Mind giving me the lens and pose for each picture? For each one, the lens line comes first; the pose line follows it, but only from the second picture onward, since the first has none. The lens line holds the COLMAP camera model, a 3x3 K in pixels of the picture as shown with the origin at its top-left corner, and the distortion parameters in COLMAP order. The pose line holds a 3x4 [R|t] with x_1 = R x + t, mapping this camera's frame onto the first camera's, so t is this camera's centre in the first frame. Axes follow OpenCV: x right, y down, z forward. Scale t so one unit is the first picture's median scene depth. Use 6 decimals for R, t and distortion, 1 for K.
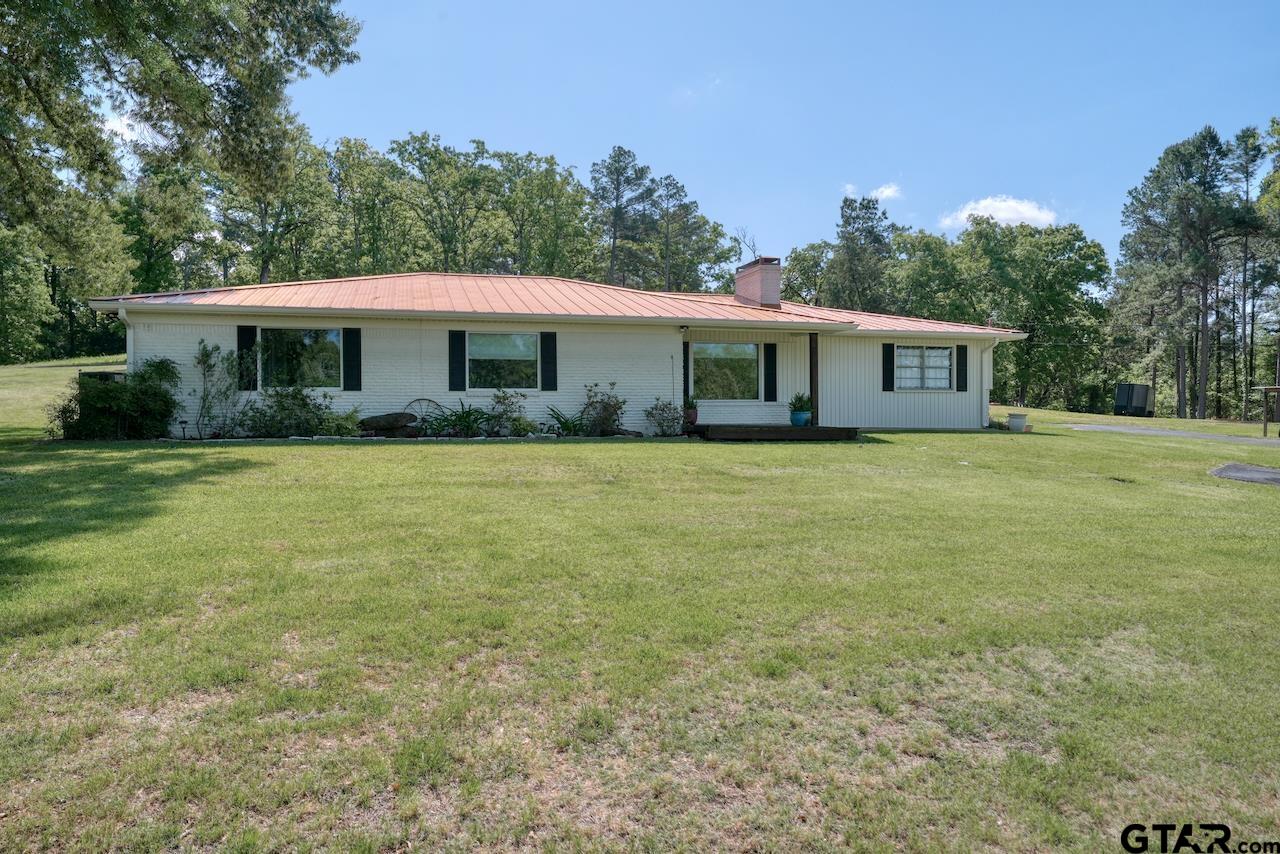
lens RADIAL K [[809.5, 0, 637.1], [0, 809.5, 423.3], [0, 0, 1]] dist [0.005258, -0.004140]
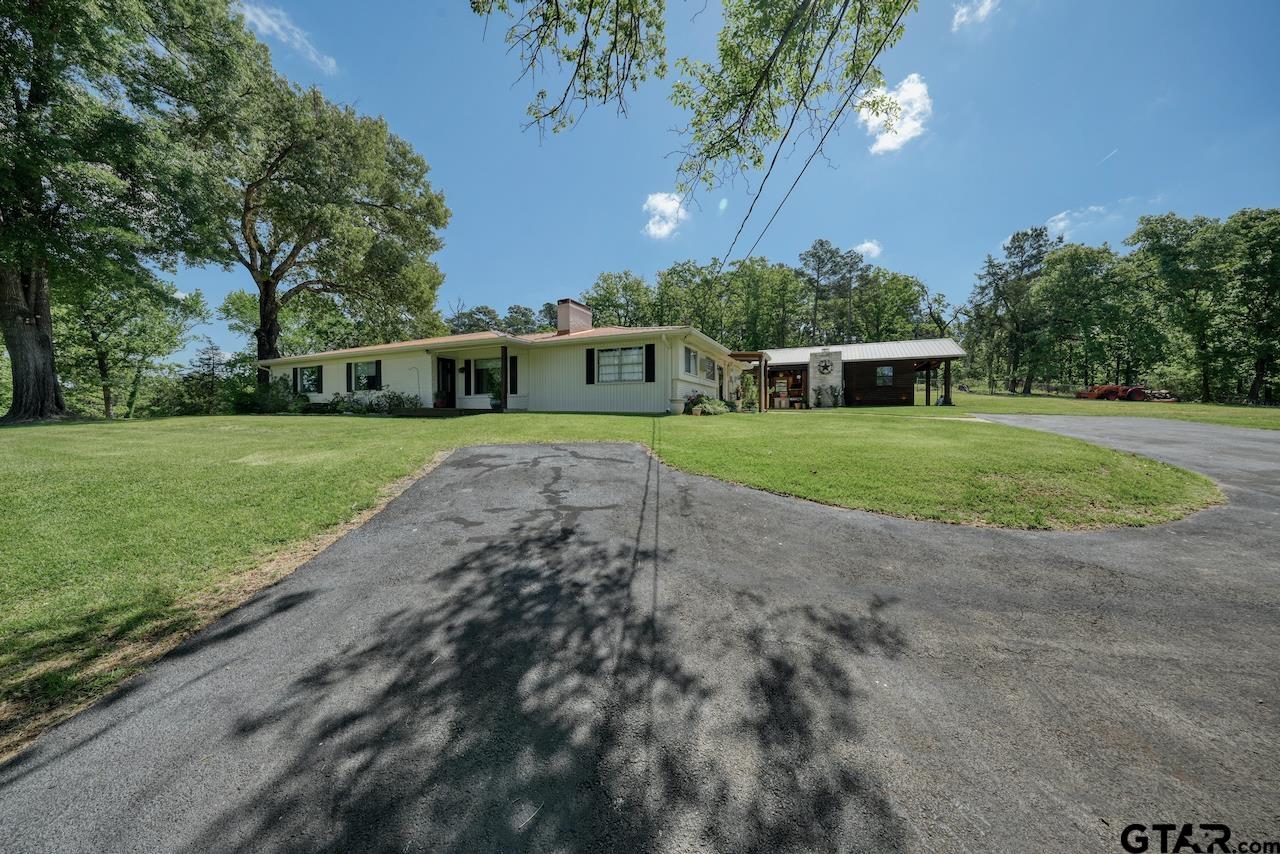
lens RADIAL K [[434.8, 0, 638.4], [0, 434.8, 418.1], [0, 0, 1]] dist [-0.004334, 0.000706]
pose [[0.763003, 0.005061, -0.646376, 1.387696], [-0.012043, 0.999907, -0.006388, 0.030992], [0.646283, 0.012659, 0.762993, 0.856630]]
